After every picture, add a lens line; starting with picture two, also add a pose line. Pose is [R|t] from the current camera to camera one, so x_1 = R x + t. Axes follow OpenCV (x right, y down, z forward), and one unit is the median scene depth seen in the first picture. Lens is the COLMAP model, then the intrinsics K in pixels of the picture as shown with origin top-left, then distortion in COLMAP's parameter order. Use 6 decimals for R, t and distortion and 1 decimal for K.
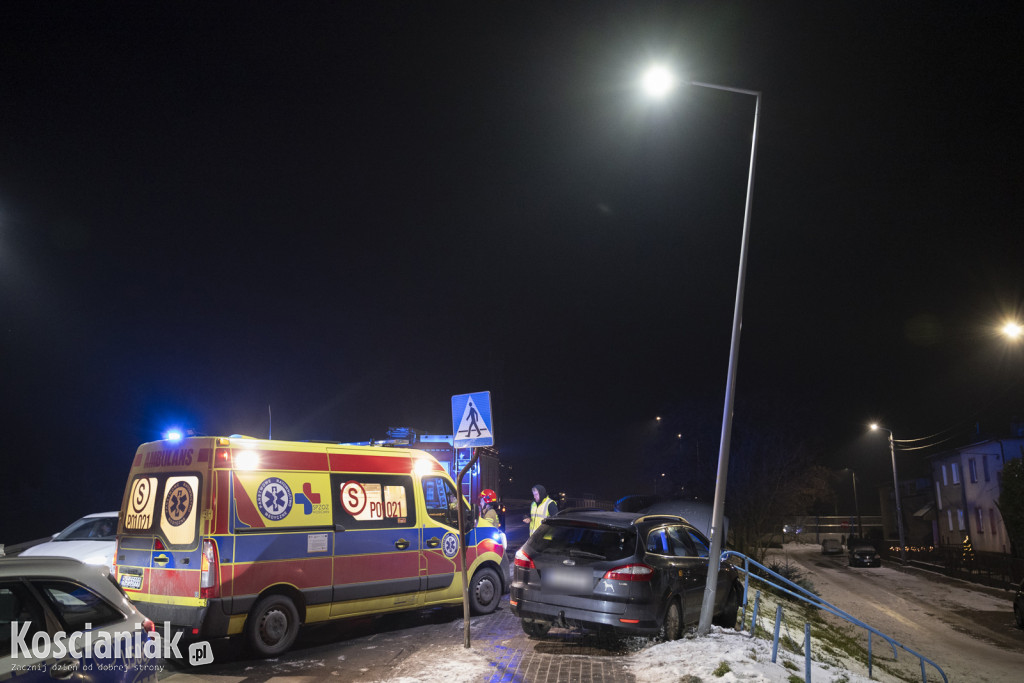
lens RADIAL K [[812.6, 0, 512.0], [0, 812.6, 341.5], [0, 0, 1]] dist [-0.001551, -0.003999]
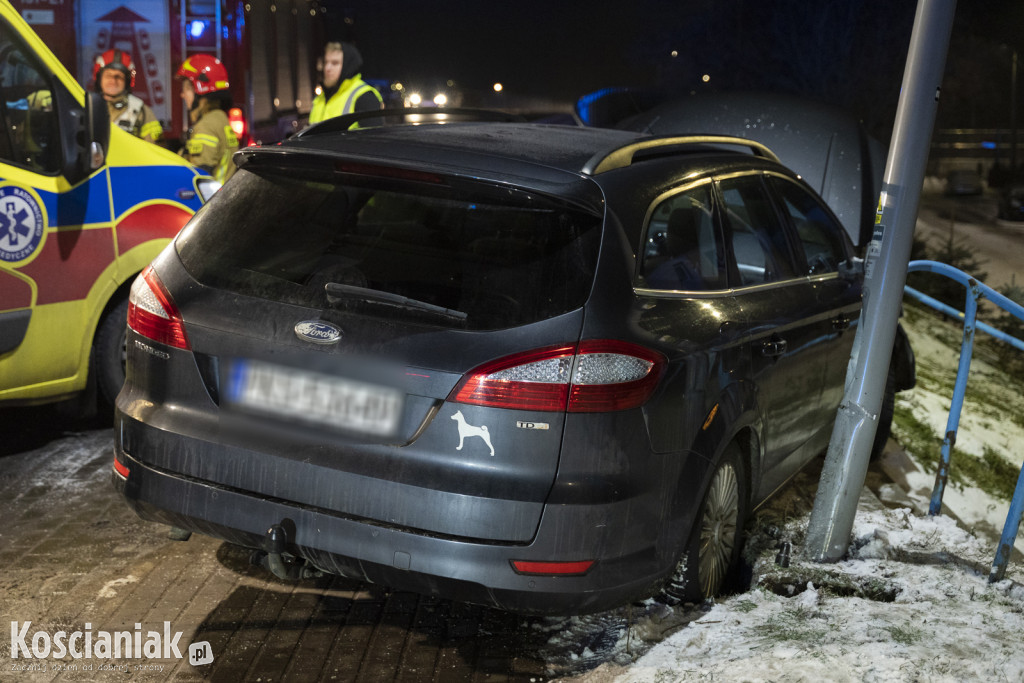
lens RADIAL K [[1428.9, 0, 512.0], [0, 1428.9, 341.5], [0, 0, 1]] dist [0.005815, 0.003705]
pose [[0.997458, -0.001605, 0.071240, 0.085788], [-0.023750, 0.935095, 0.353600, 0.108014], [-0.067183, -0.354393, 0.932680, 0.526021]]
